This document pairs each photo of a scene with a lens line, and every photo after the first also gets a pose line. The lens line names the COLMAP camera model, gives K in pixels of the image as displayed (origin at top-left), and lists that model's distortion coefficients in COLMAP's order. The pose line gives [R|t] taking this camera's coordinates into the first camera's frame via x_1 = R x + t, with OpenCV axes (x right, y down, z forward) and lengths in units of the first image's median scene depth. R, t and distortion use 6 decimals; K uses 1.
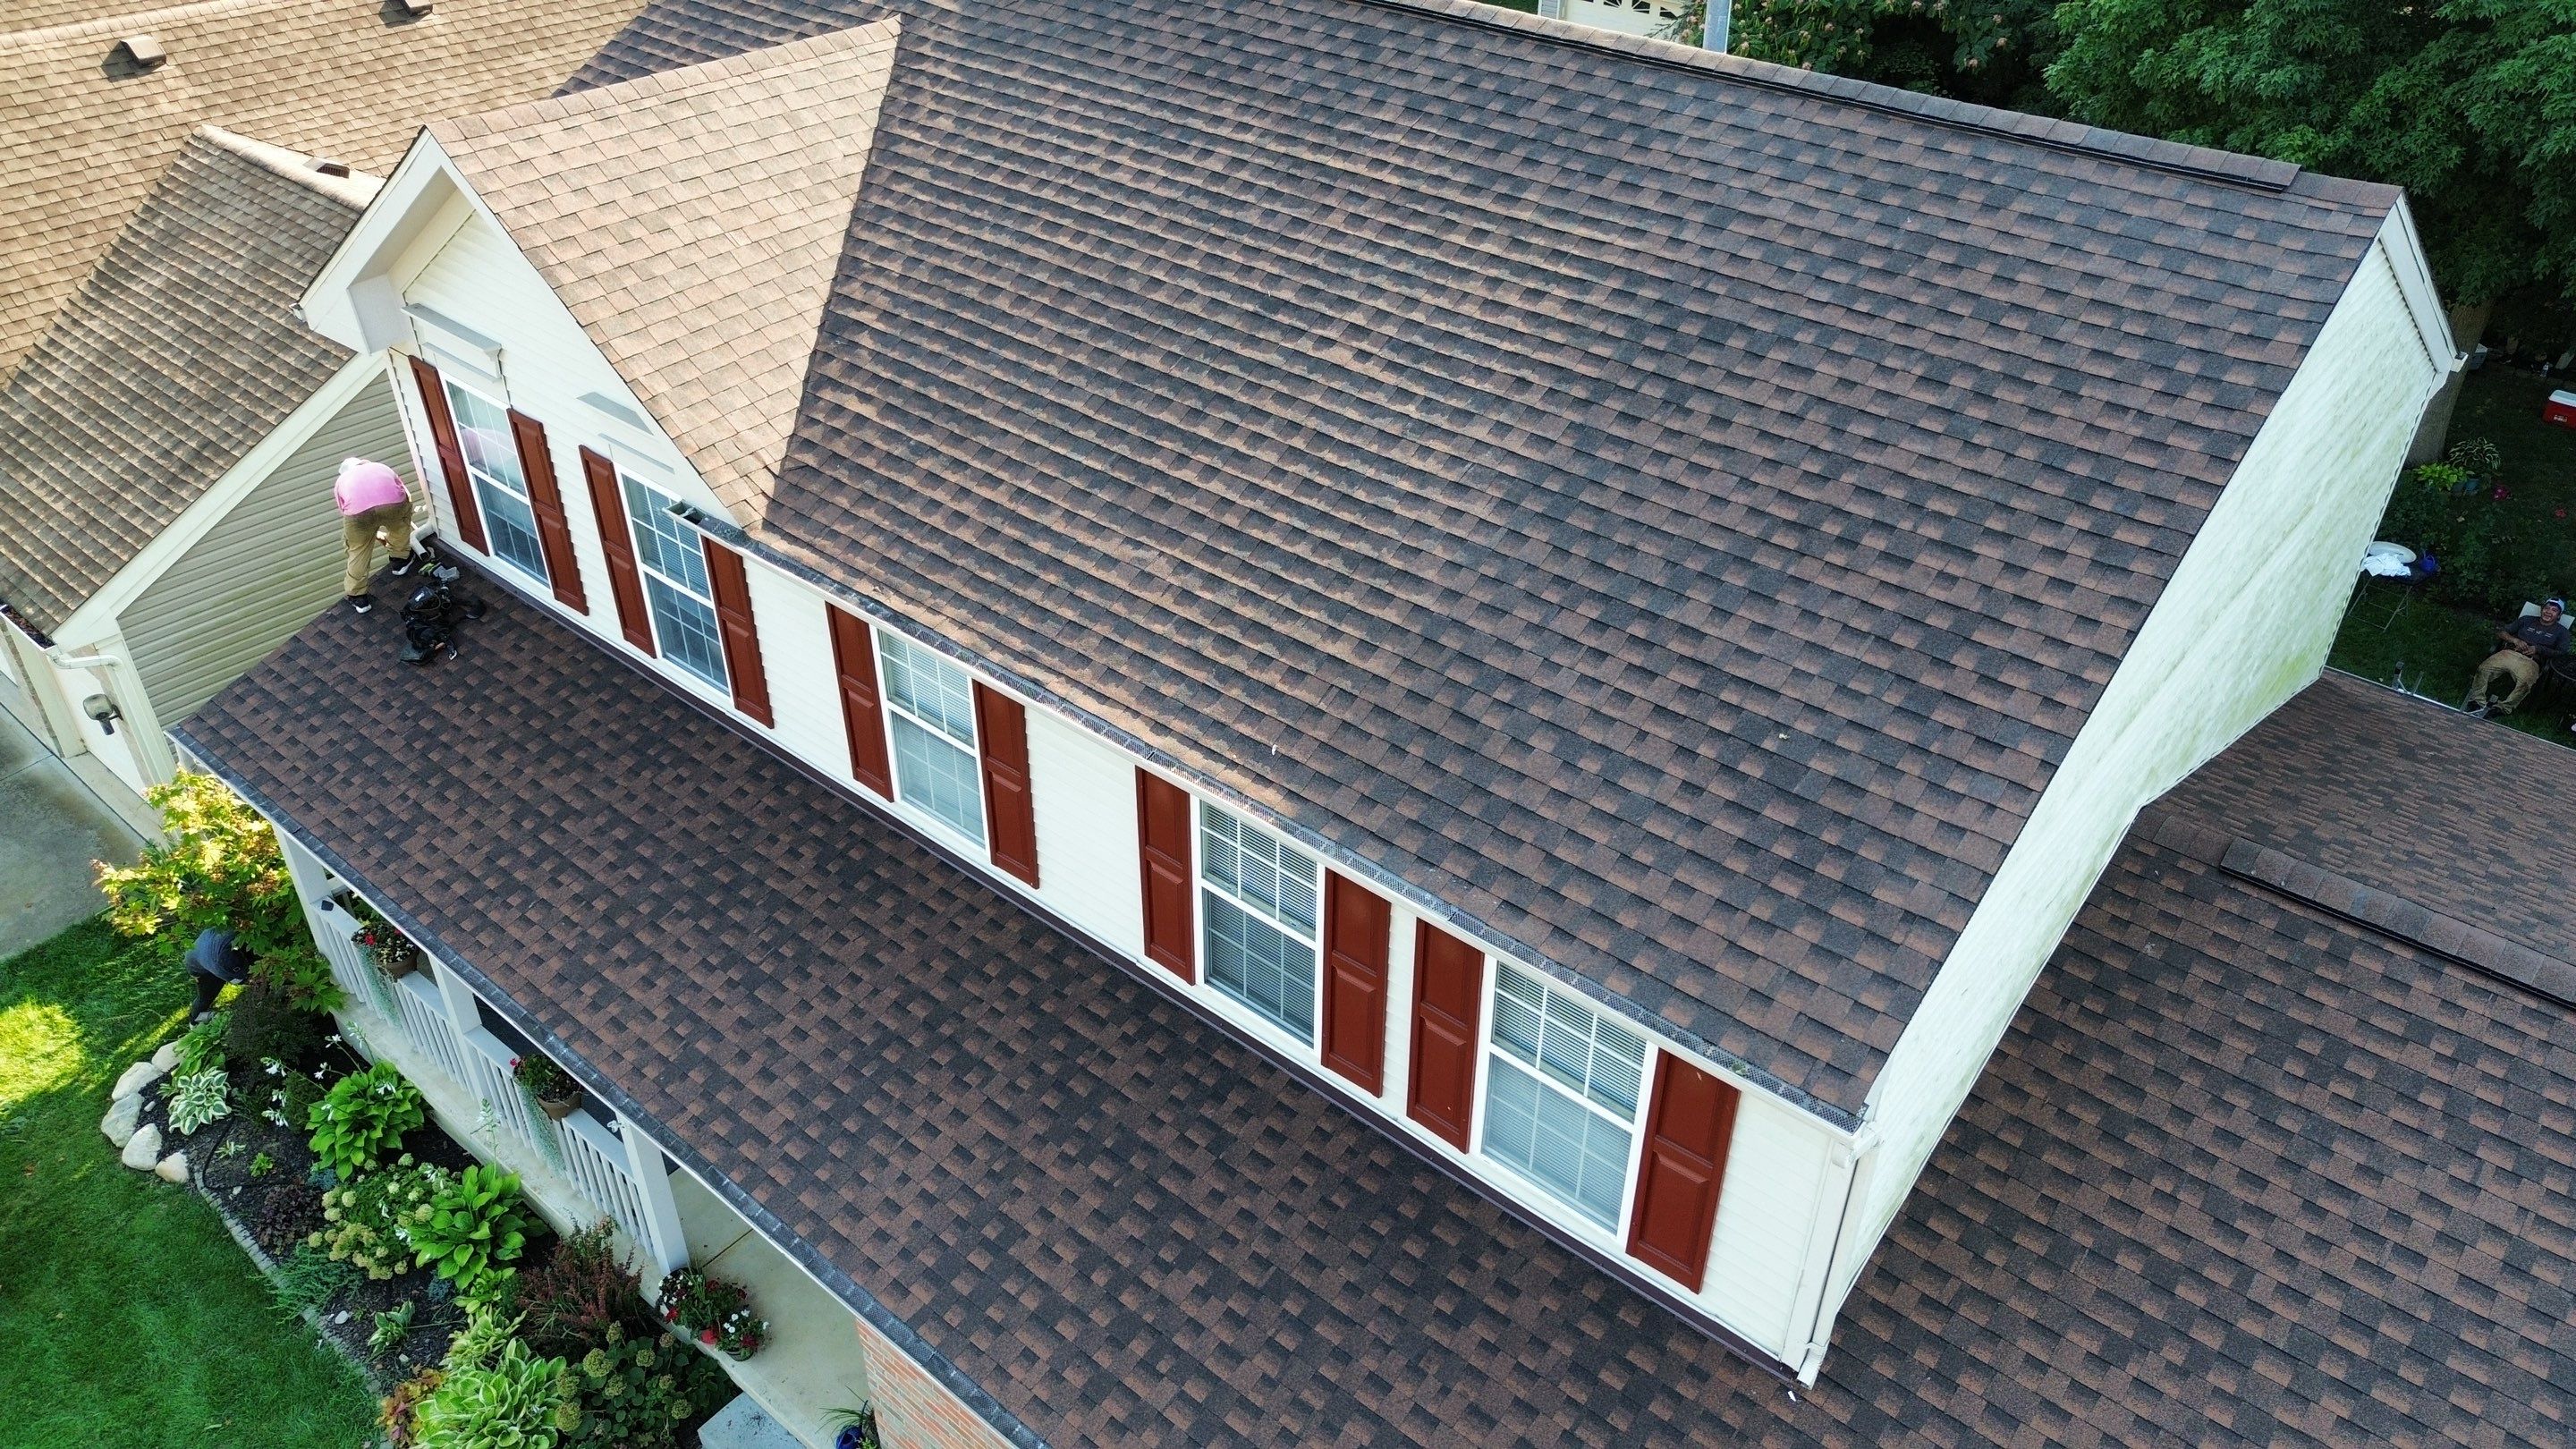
lens RADIAL K [[1841.7, 0, 1290.6], [0, 1841.7, 732.6], [0, 0, 1]] dist [0.051027, -0.048332]
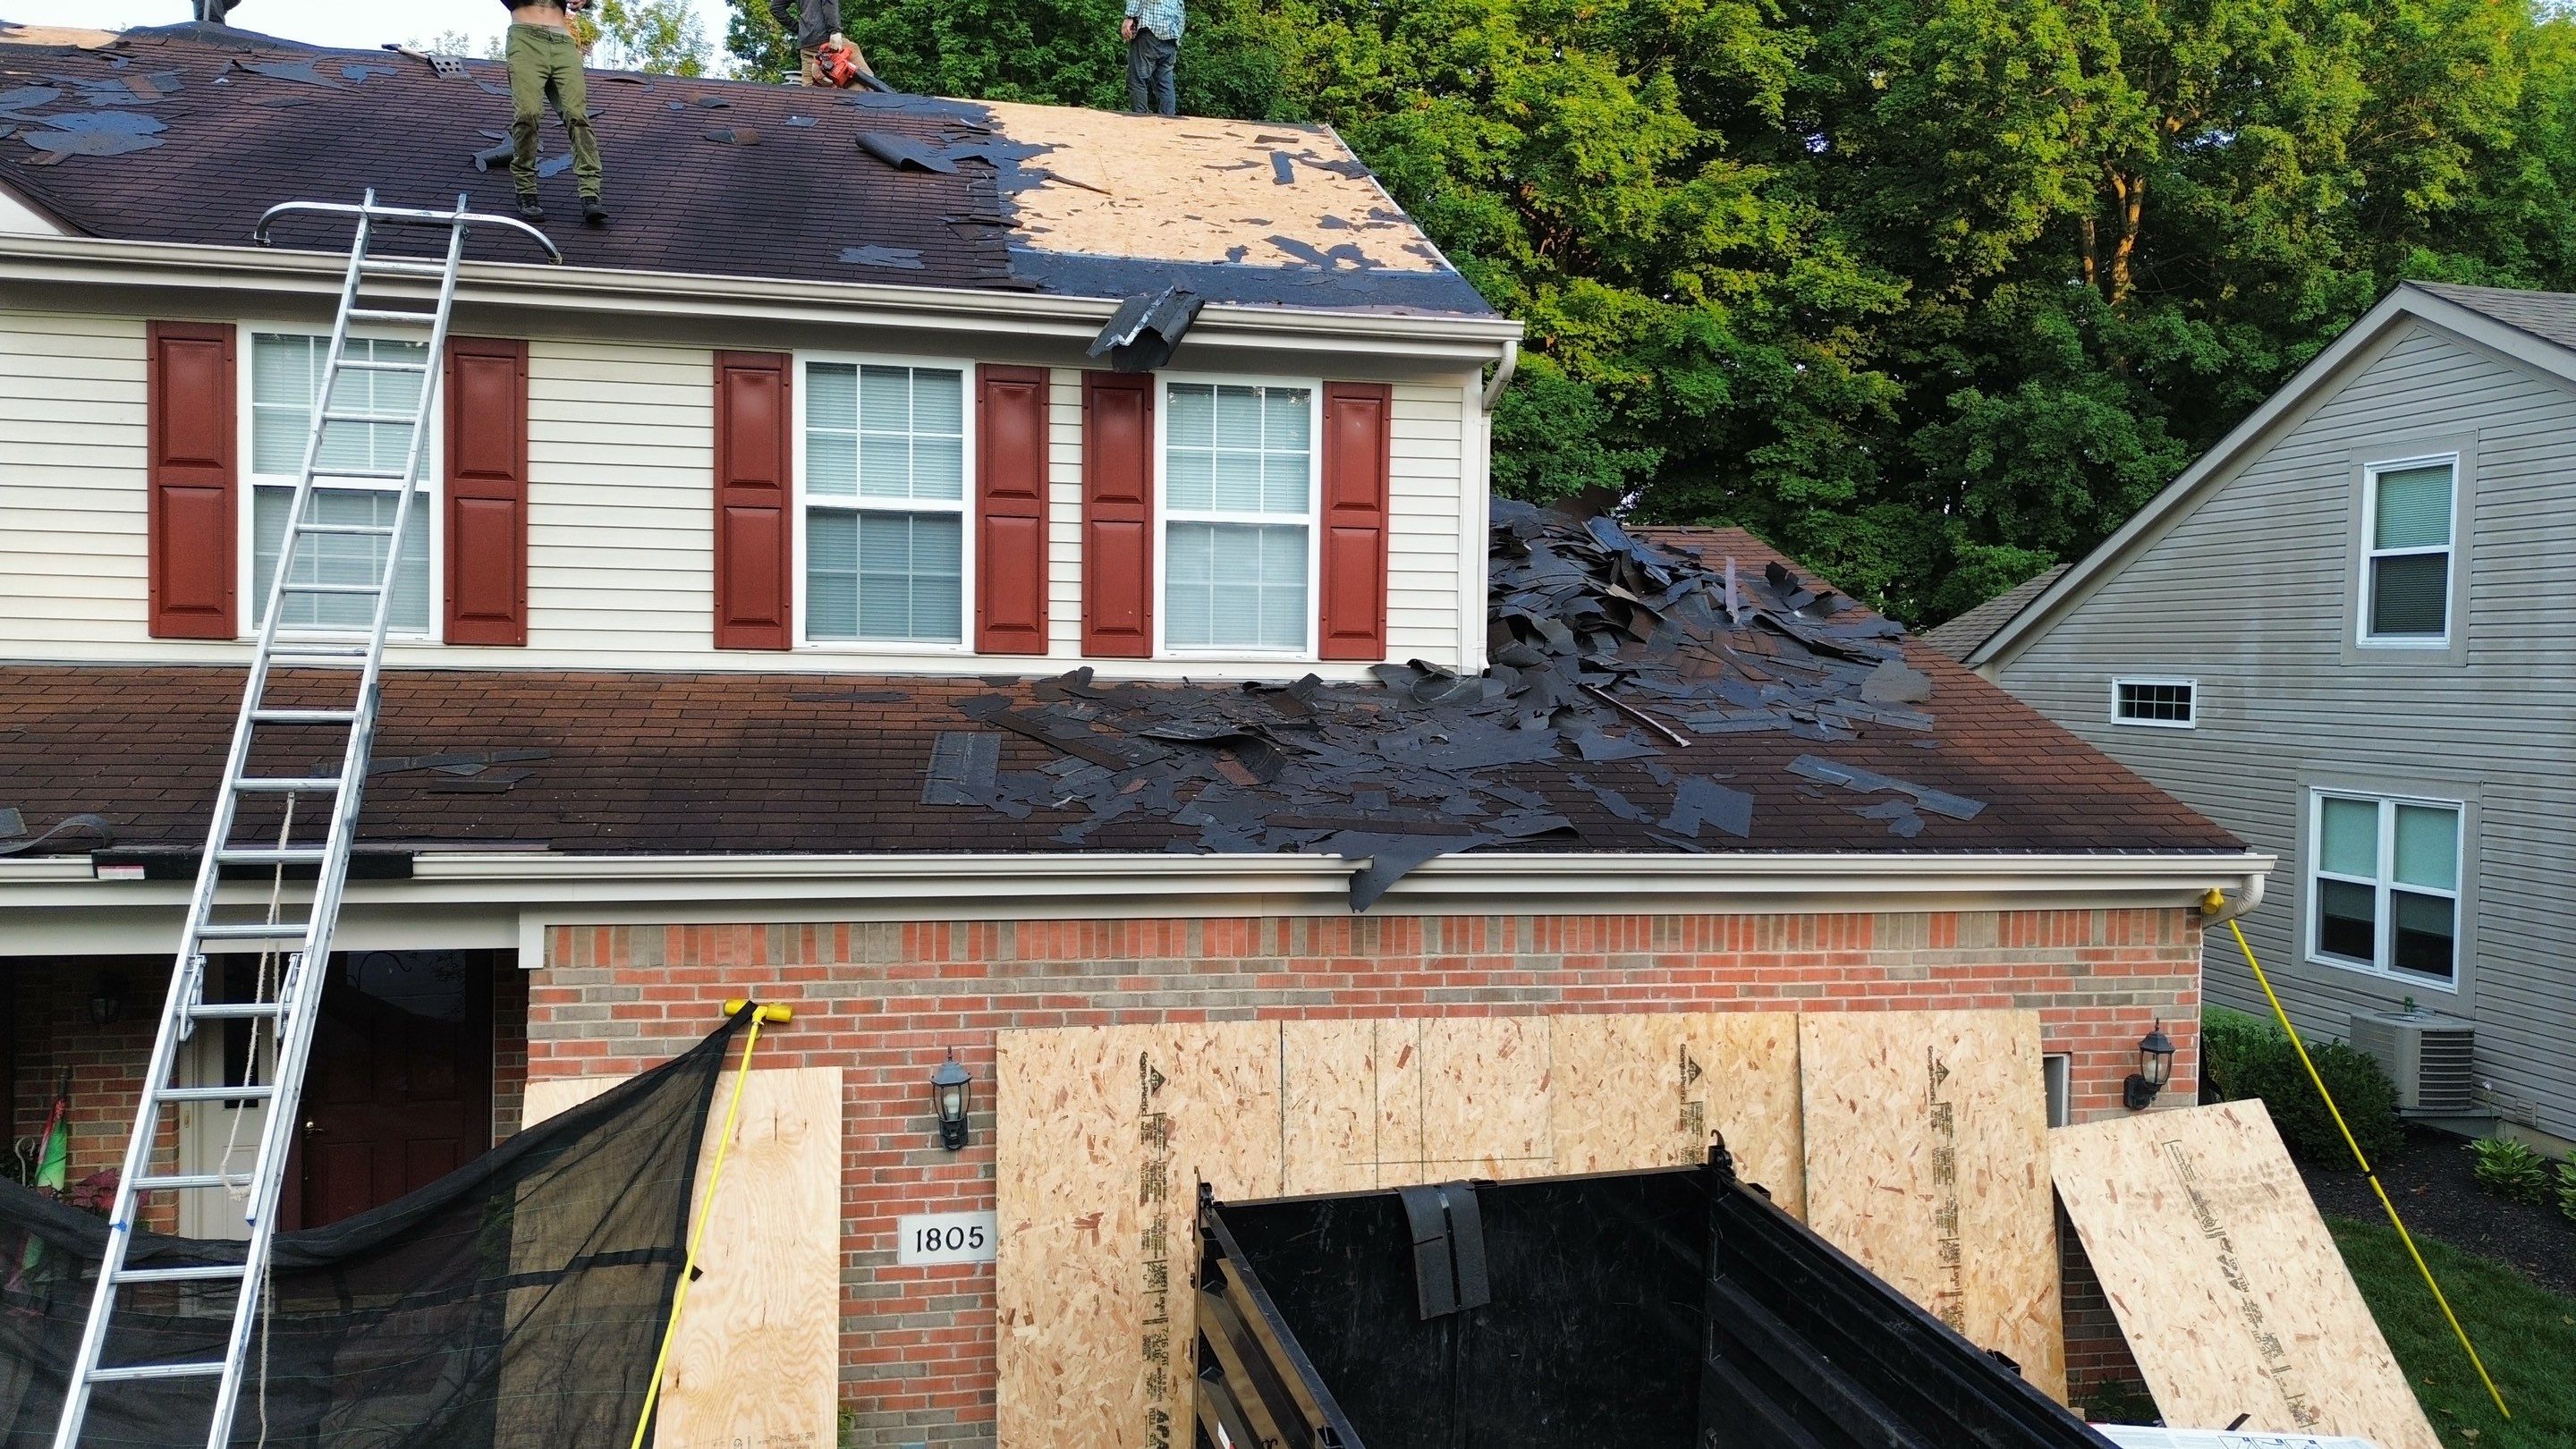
lens RADIAL K [[1841.7, 0, 1305.1], [0, 1841.7, 719.1], [0, 0, 1]] dist [0.051027, -0.048332]
pose [[0.623962, -0.022225, 0.781138, -0.625568], [0.436255, 0.839237, -0.324596, 0.585820], [-0.648346, 0.543311, 0.533348, 0.348702]]
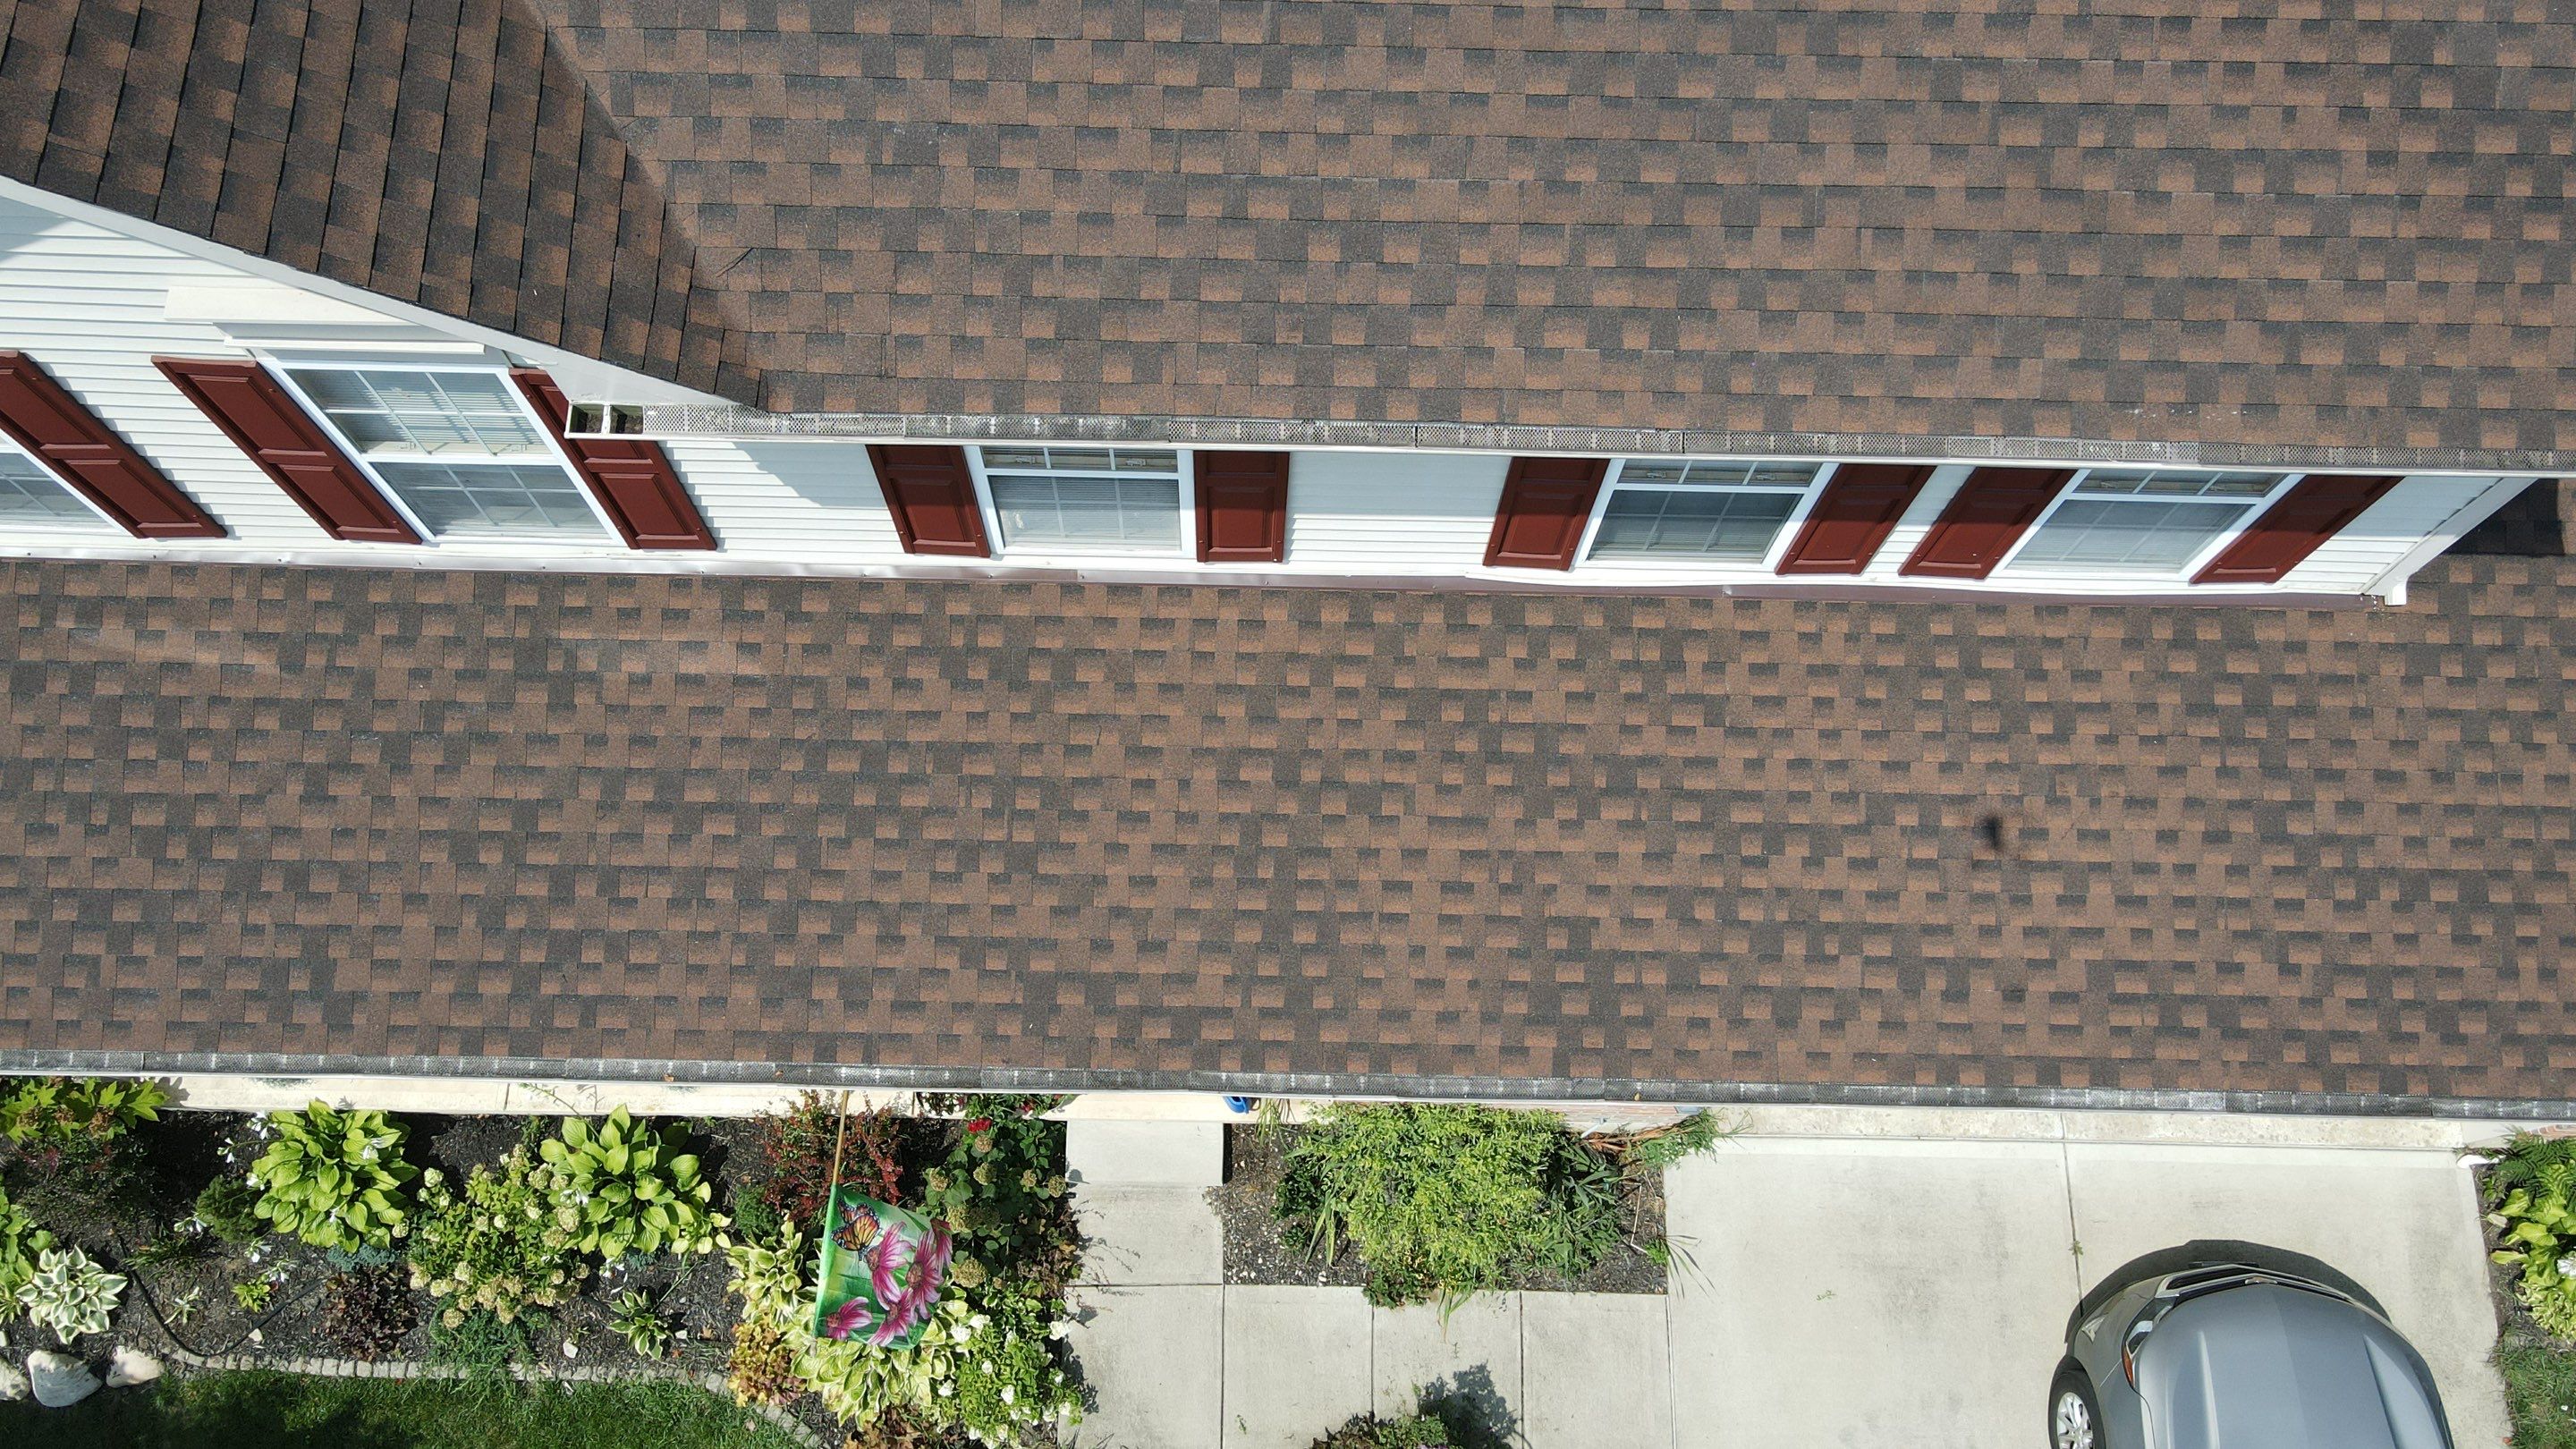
lens RADIAL K [[1841.7, 0, 1268.7], [0, 1841.7, 697.5], [0, 0, 1]] dist [0.051027, -0.048332]
pose [[0.772714, -0.592180, 0.228550, -0.373801], [0.355642, 0.702140, 0.616862, -0.371775], [-0.525767, -0.395376, 0.753158, 0.433319]]
